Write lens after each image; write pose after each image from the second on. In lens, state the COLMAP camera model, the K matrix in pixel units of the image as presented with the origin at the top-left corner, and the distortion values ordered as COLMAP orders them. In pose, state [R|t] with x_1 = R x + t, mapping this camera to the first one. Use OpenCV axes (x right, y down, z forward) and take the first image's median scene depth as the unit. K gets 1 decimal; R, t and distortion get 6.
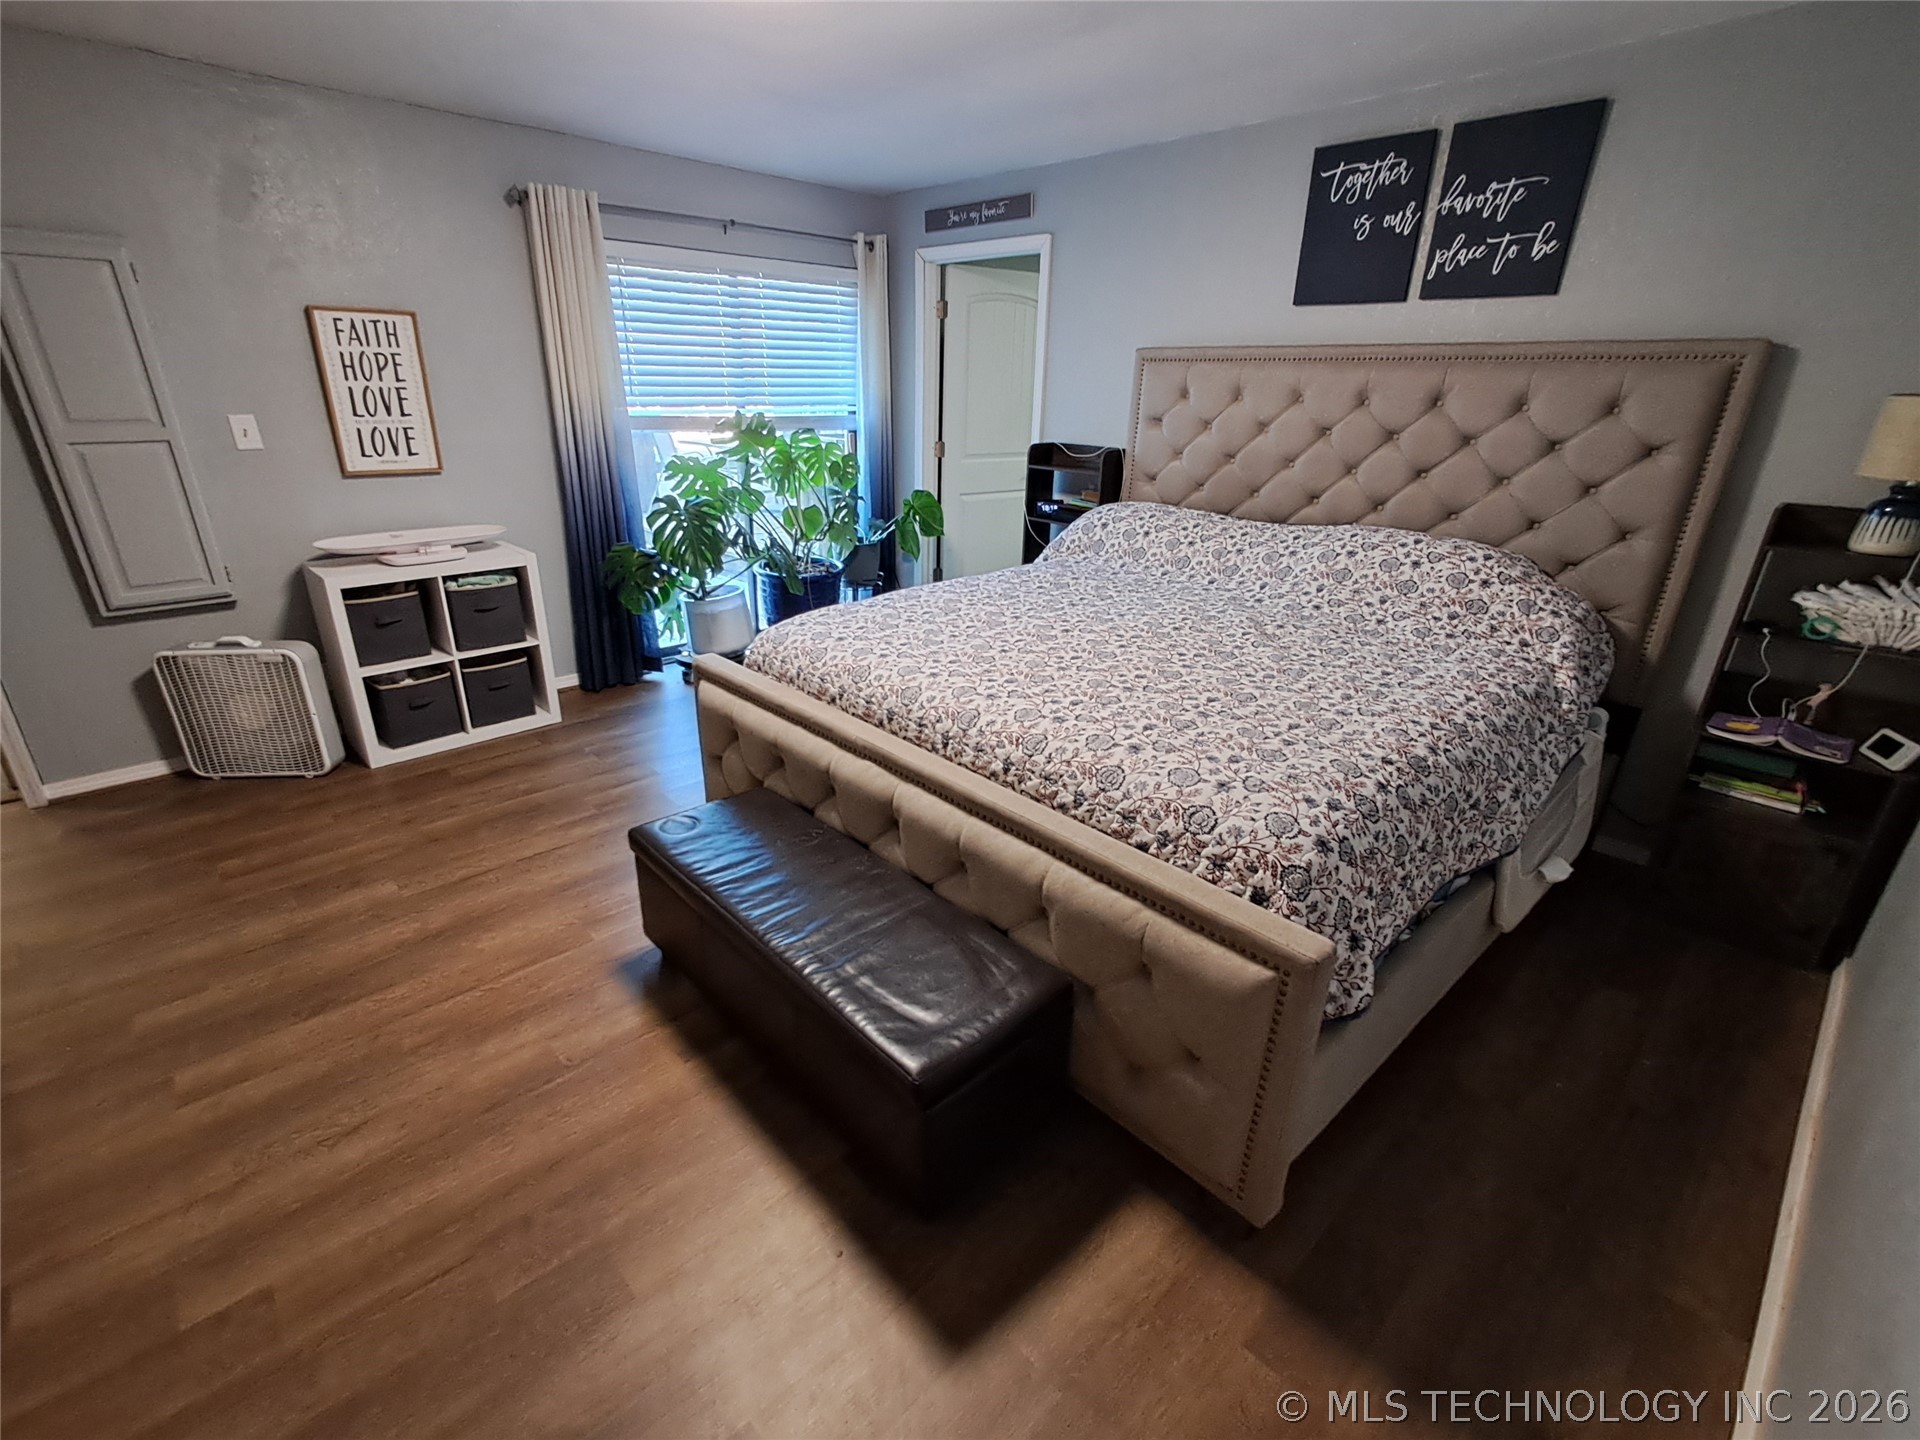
lens RADIAL K [[866.3, 0, 943.5], [0, 866.3, 729.6], [0, 0, 1]] dist [0.001258, 0.005248]
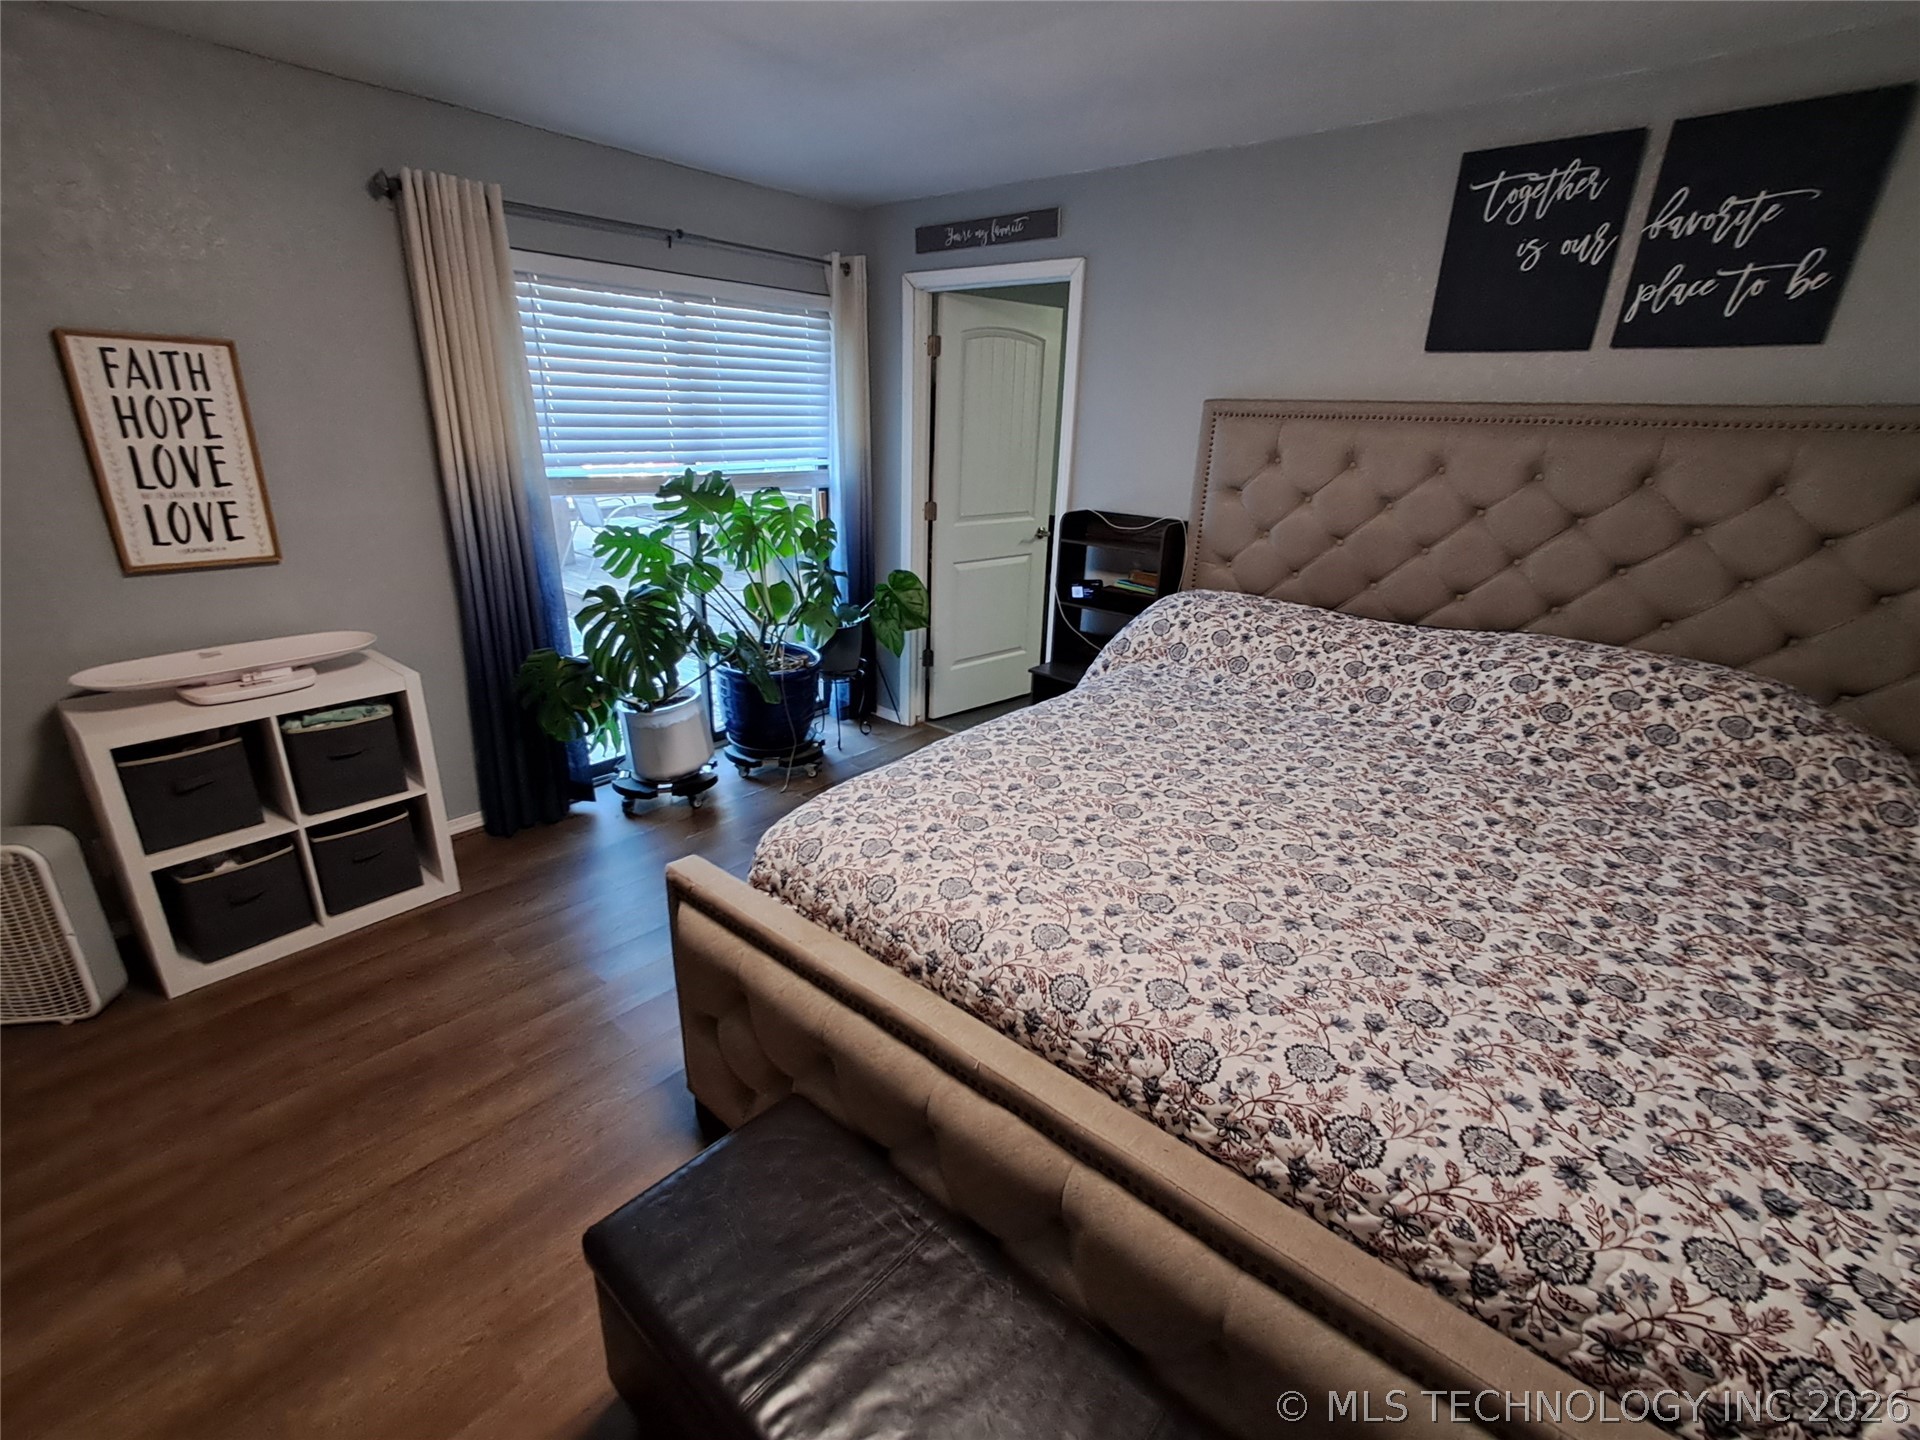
lens RADIAL K [[866.3, 0, 942.6], [0, 866.3, 731.4], [0, 0, 1]] dist [0.001258, 0.005248]
pose [[0.995305, -0.026016, 0.093225, -0.112670], [0.028590, 0.999243, -0.026376, -0.132341], [-0.092468, 0.028917, 0.995296, 0.258999]]
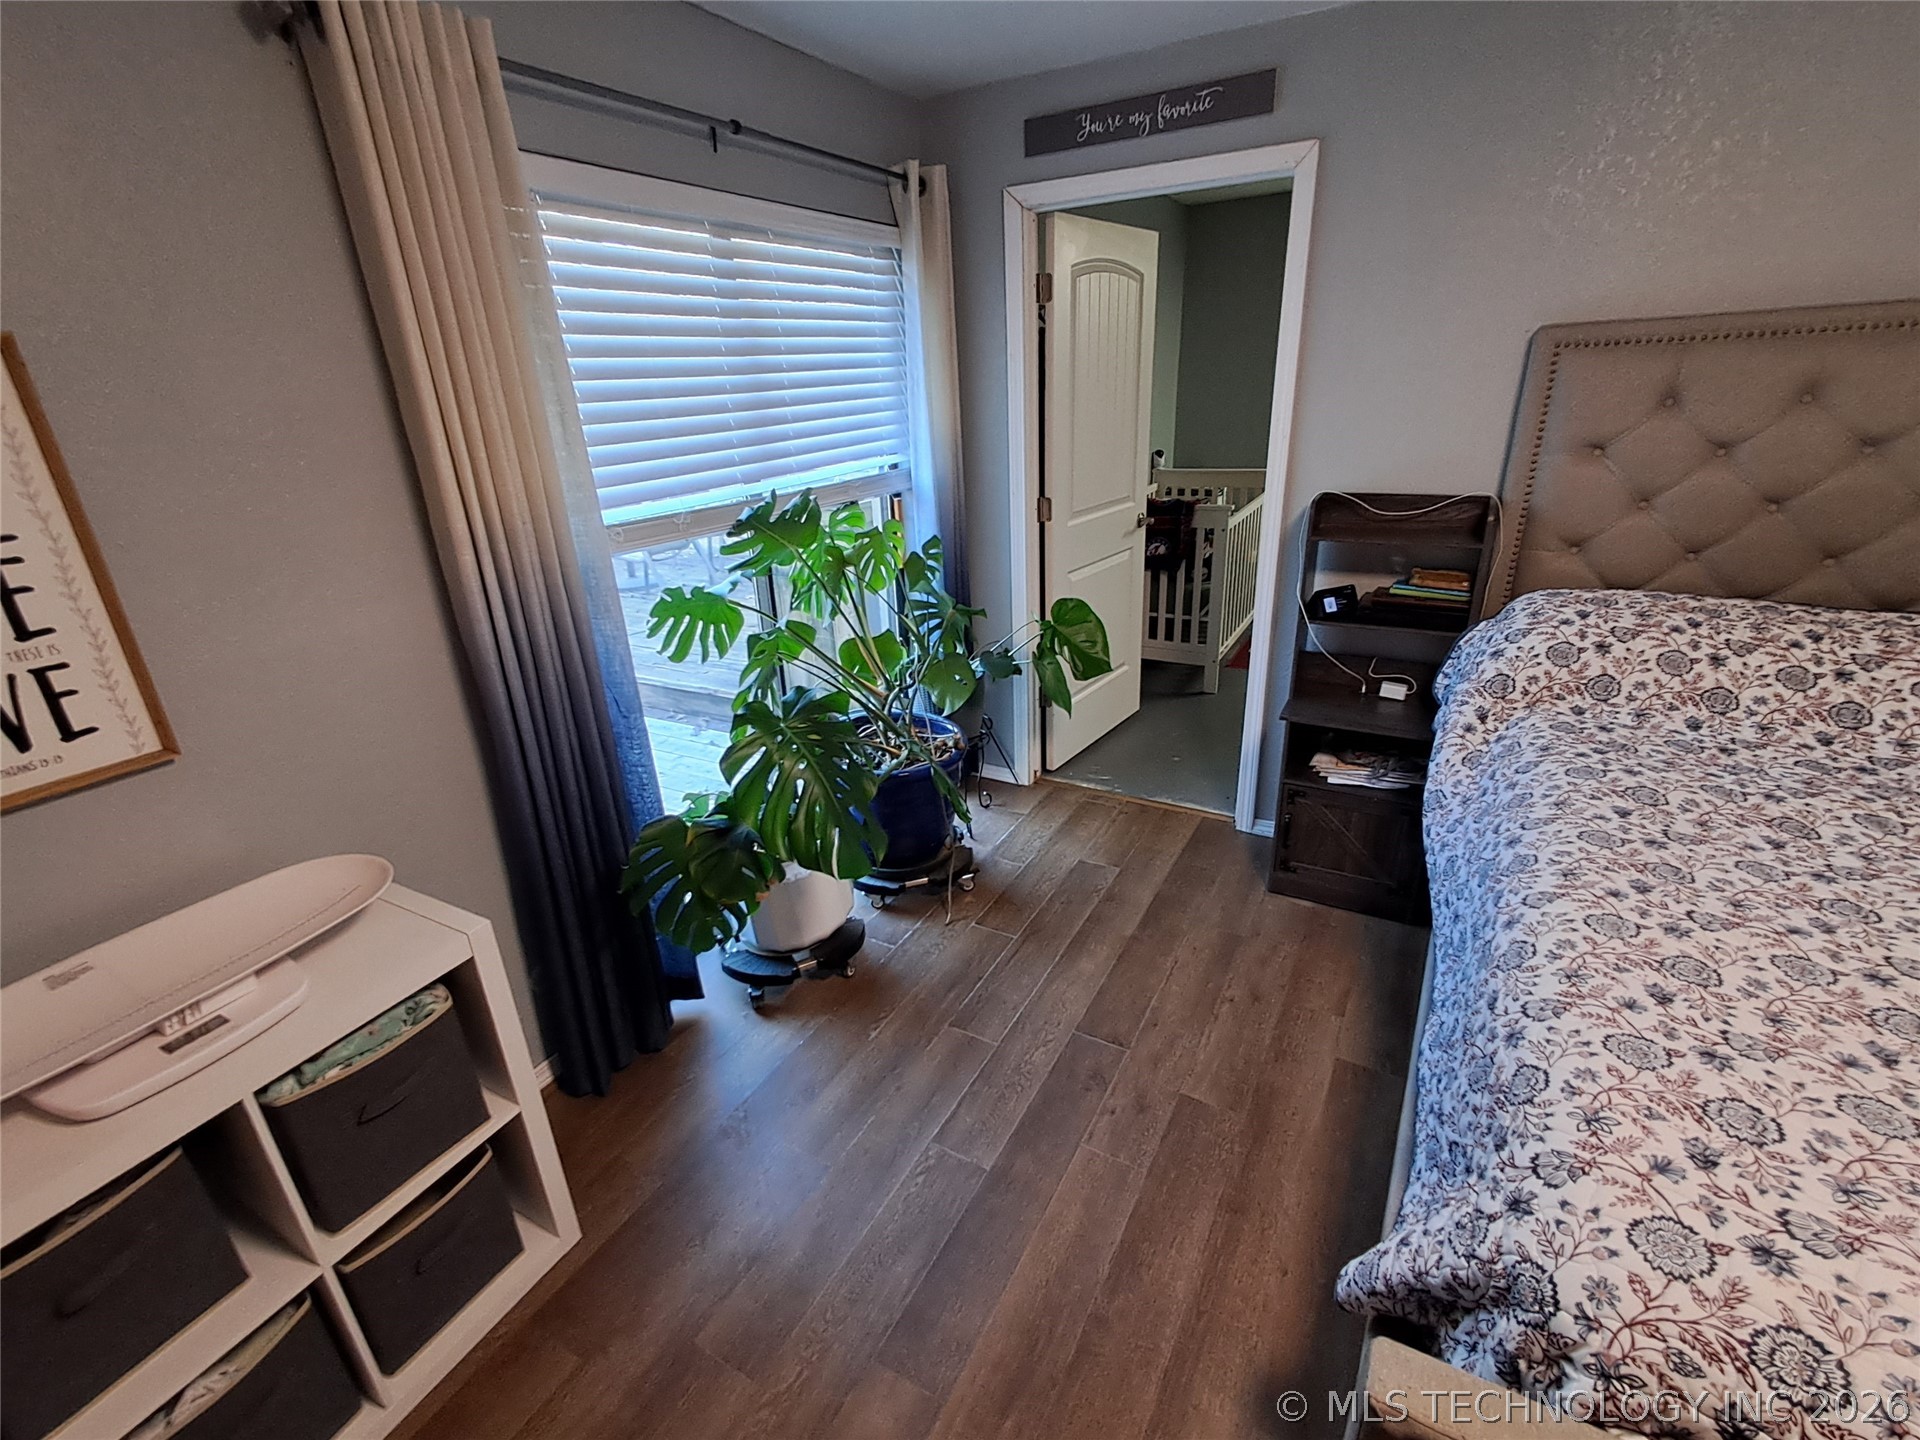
lens RADIAL K [[866.3, 0, 944.8], [0, 866.3, 732.3], [0, 0, 1]] dist [0.001258, 0.005248]
pose [[0.954457, -0.169882, 0.245259, -0.381677], [0.169163, 0.985292, 0.024159, -0.283048], [-0.245756, 0.018430, 0.969157, 0.600994]]
